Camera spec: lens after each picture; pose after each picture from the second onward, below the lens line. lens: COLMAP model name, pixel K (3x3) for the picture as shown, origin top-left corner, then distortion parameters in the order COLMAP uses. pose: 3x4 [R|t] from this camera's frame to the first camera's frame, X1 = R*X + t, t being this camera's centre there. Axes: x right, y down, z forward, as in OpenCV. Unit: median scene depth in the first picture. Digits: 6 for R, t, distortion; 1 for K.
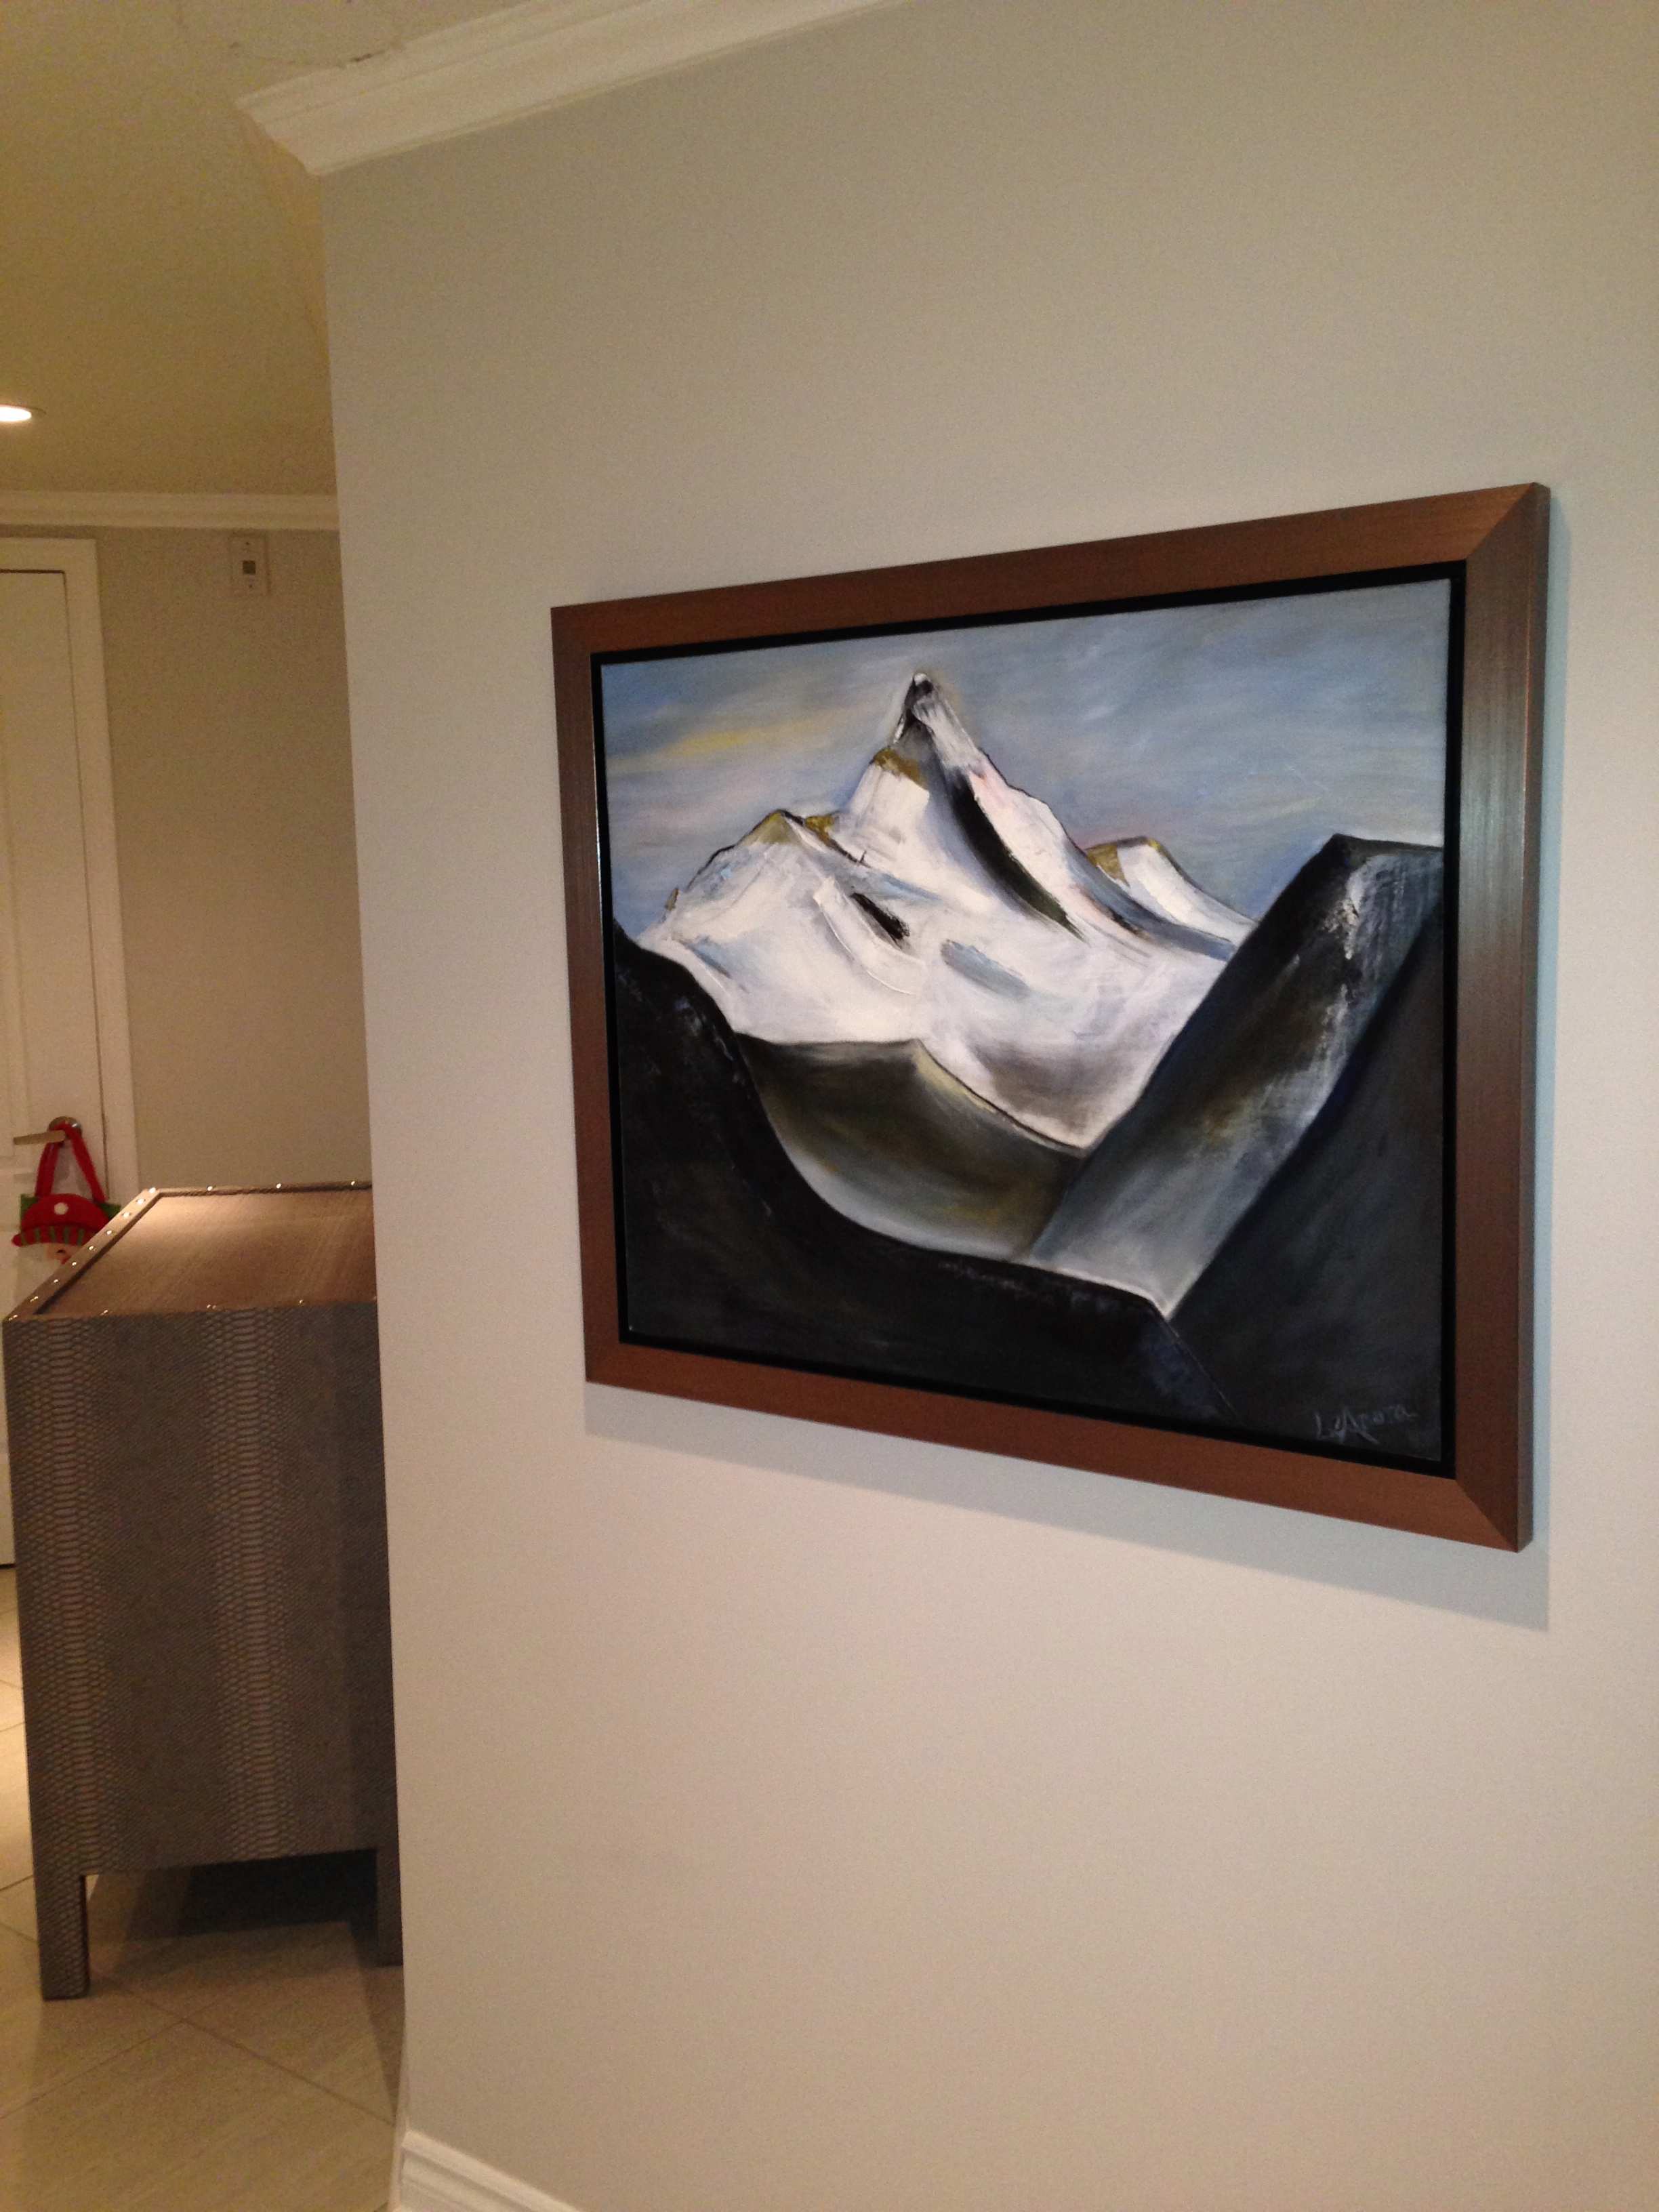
lens RADIAL K [[1987.5, 0, 829.5], [0, 1987.5, 1106.0], [0, 0, 1]] dist [0.070776, 0.025417]
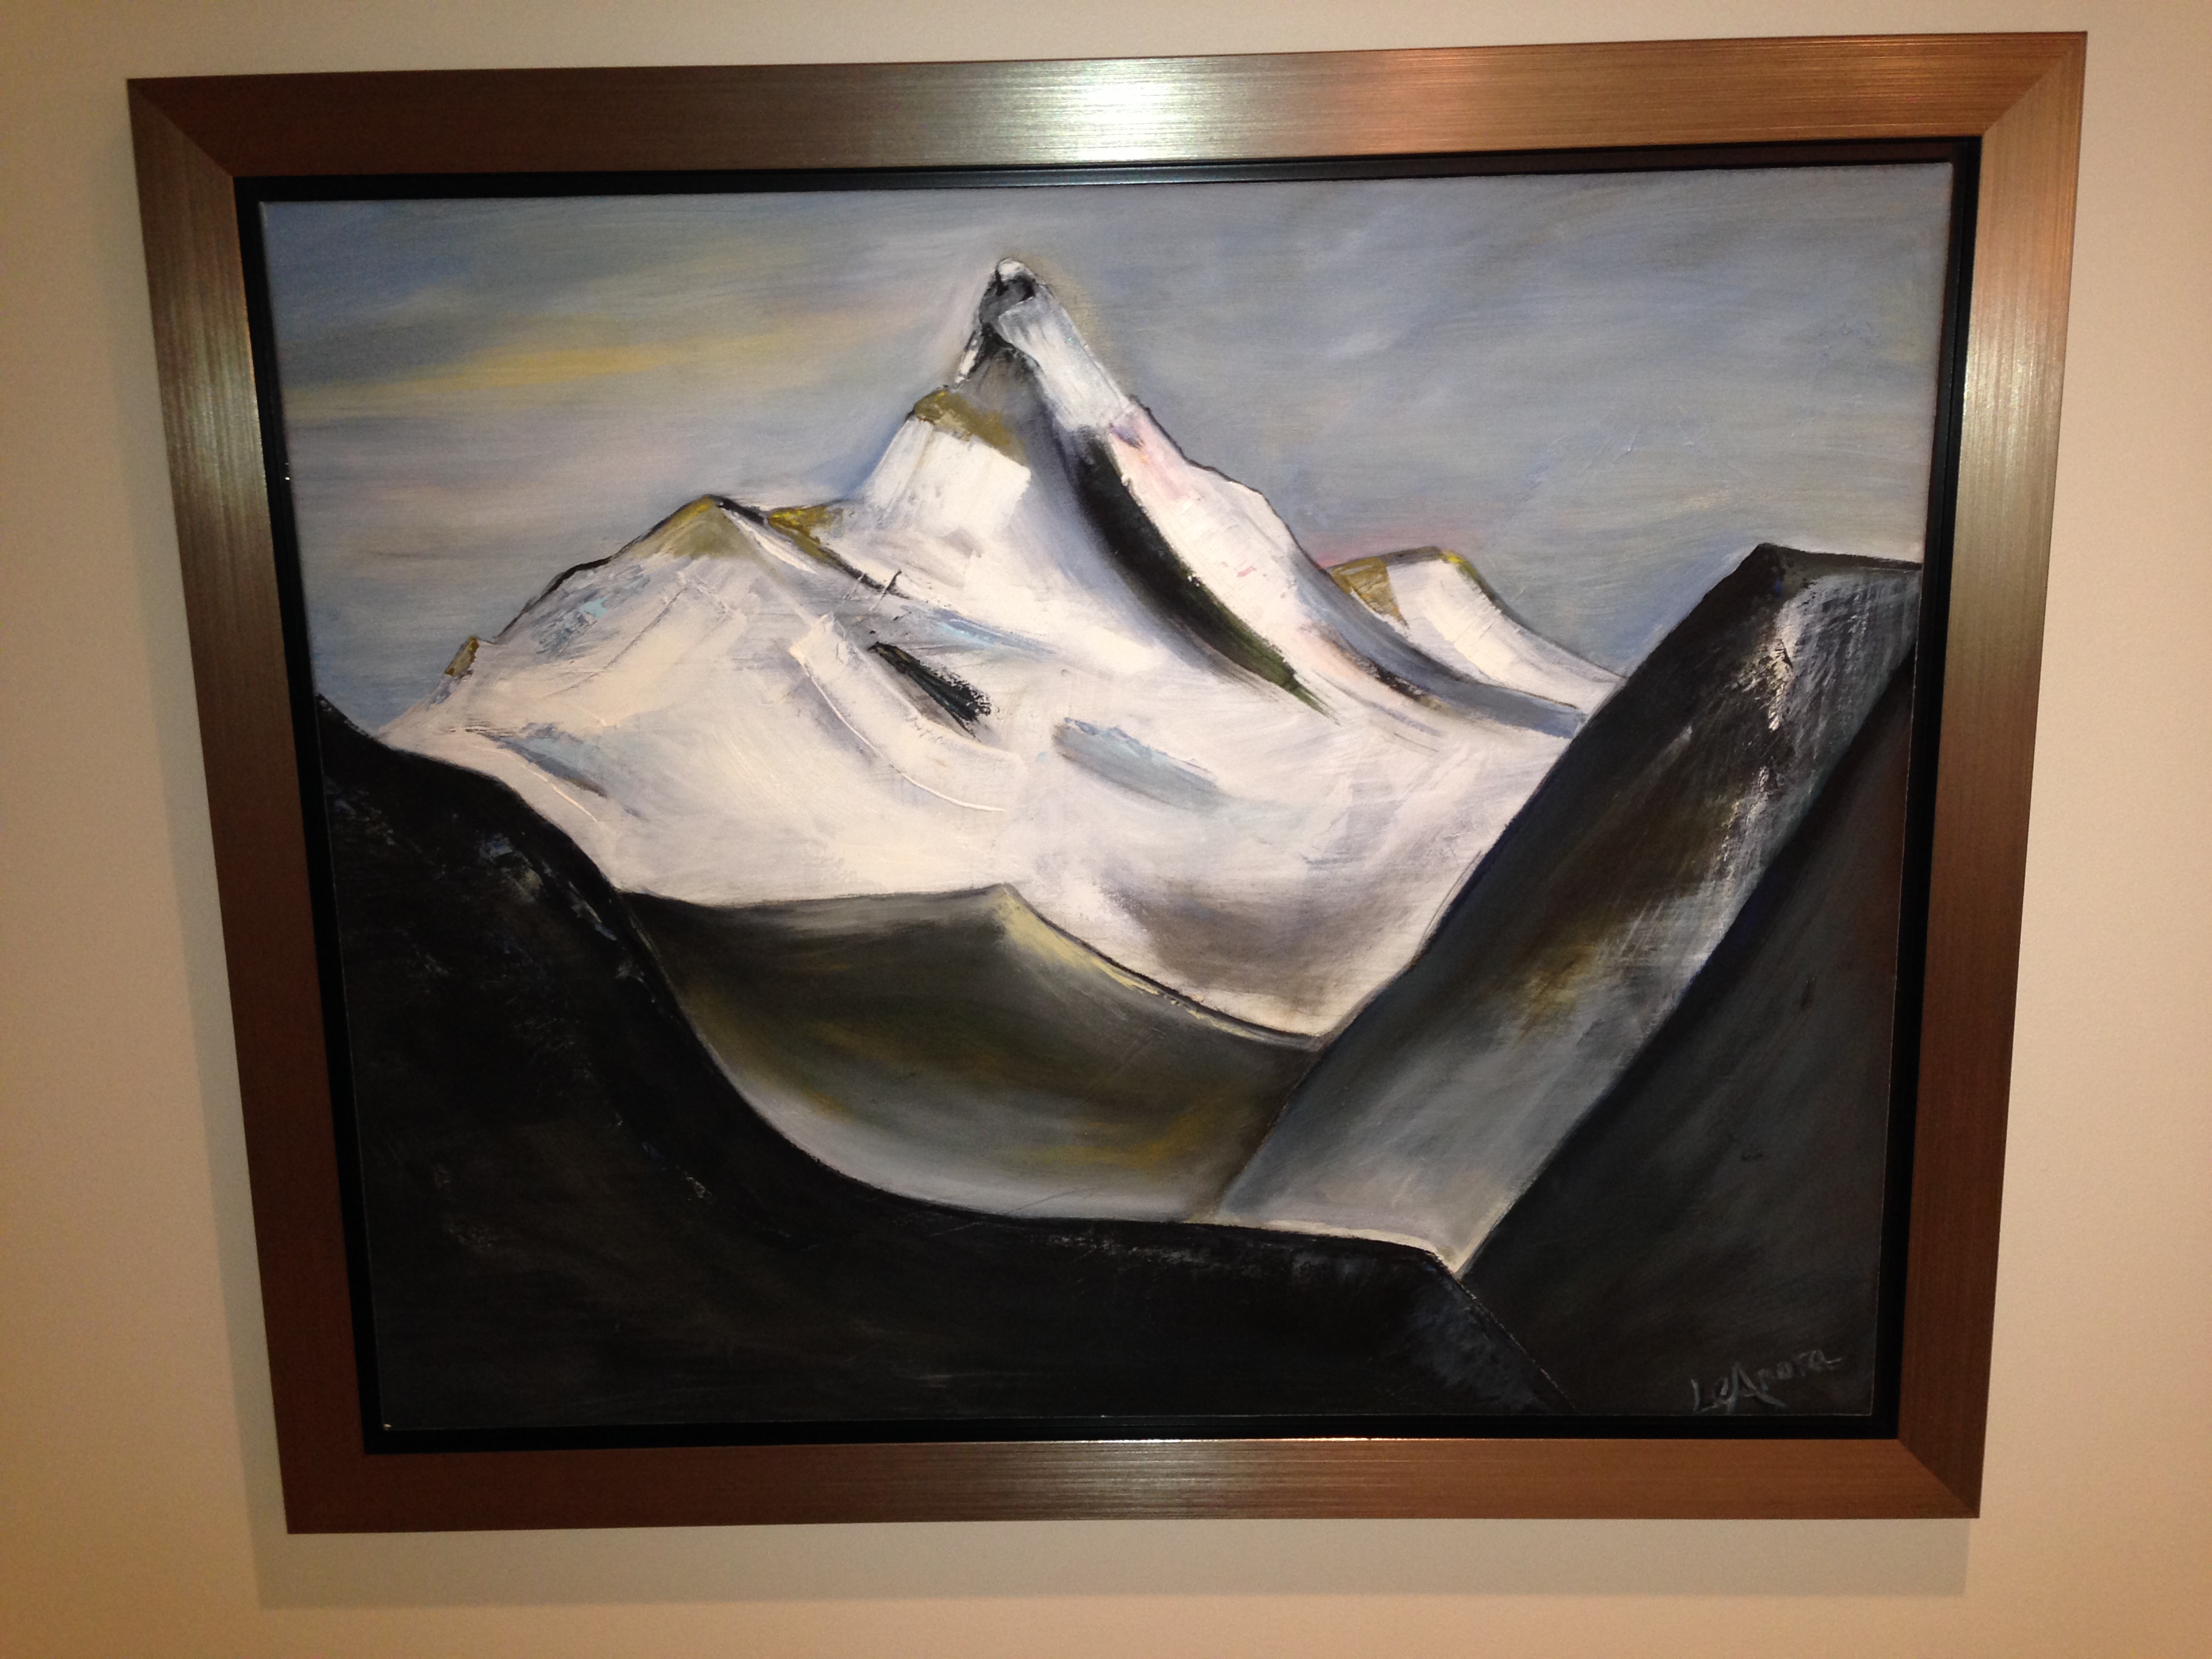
lens RADIAL K [[1987.5, 0, 1106.0], [0, 1987.5, 829.5], [0, 0, 1]] dist [0.070776, 0.025417]
pose [[0.826918, -0.110206, 0.551418, -0.267196], [0.073793, 0.993394, 0.087878, -0.103454], [-0.557460, -0.031977, 0.829588, 0.504705]]
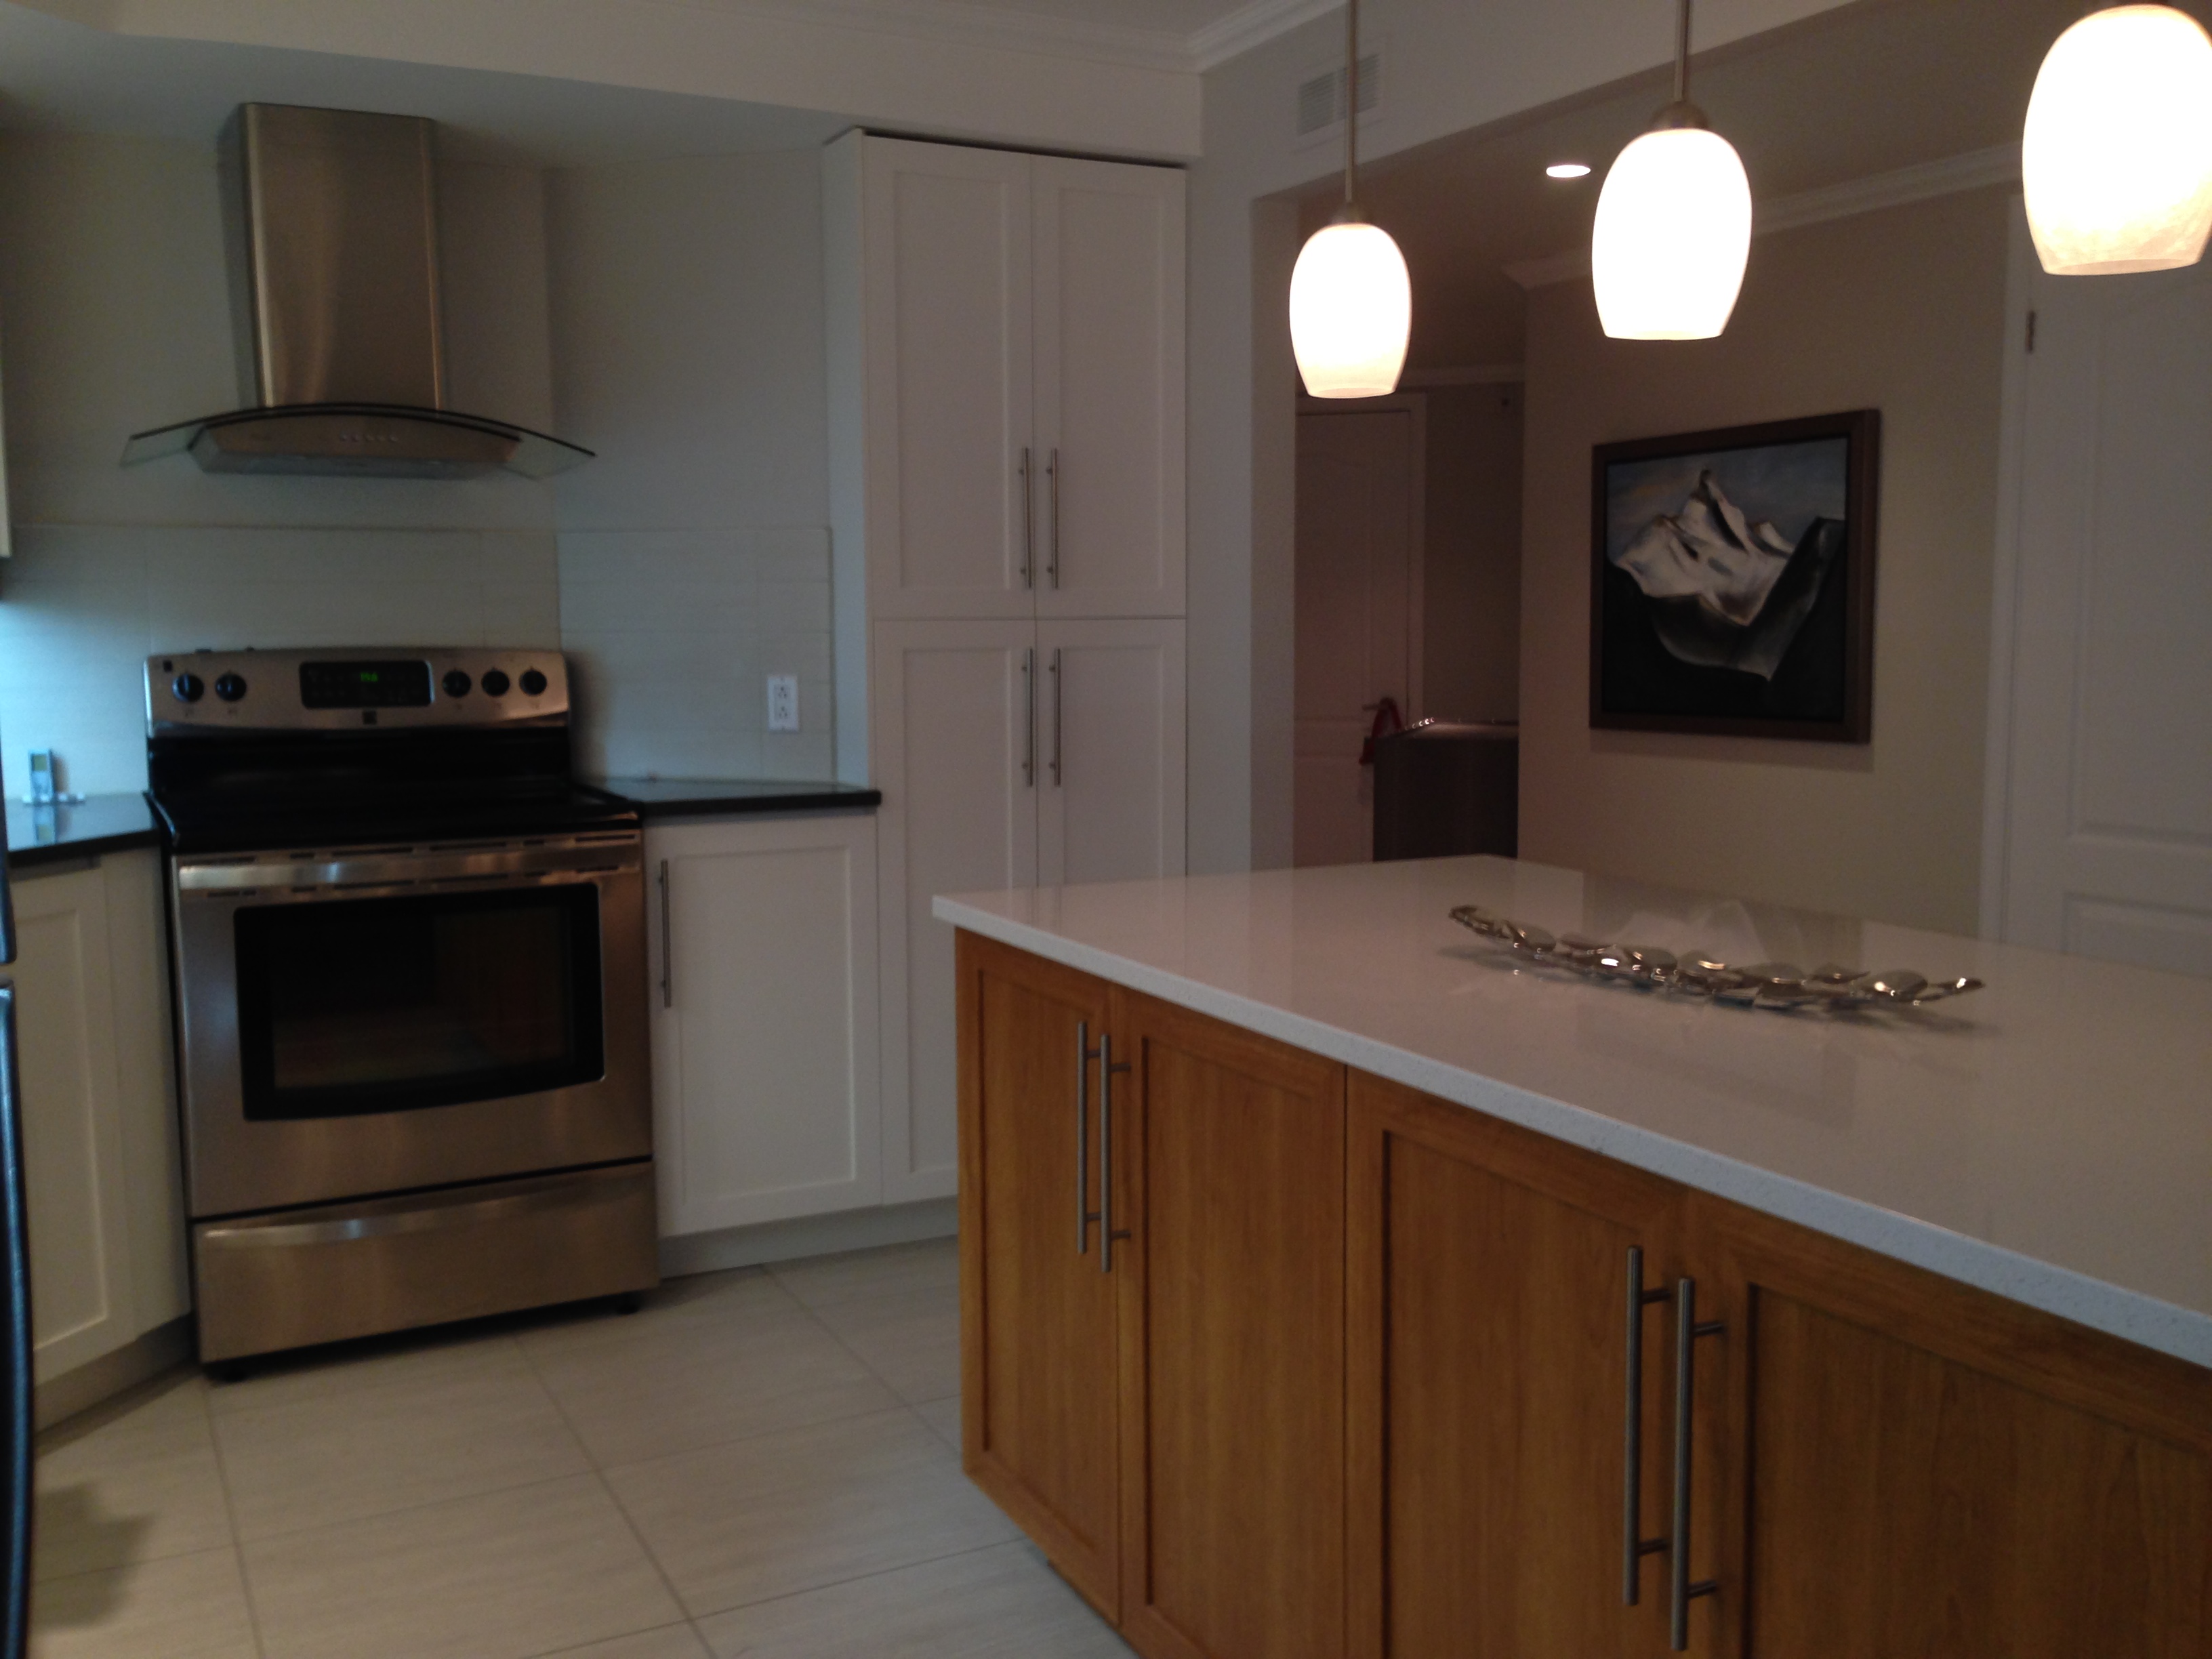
lens RADIAL K [[1987.5, 0, 1106.0], [0, 1987.5, 829.5], [0, 0, 1]] dist [0.070776, 0.025417]
pose [[0.886245, 0.061123, -0.459166, 0.659296], [-0.068468, 0.997653, 0.000654, 0.380740], [0.458129, 0.030859, 0.888350, -2.044492]]
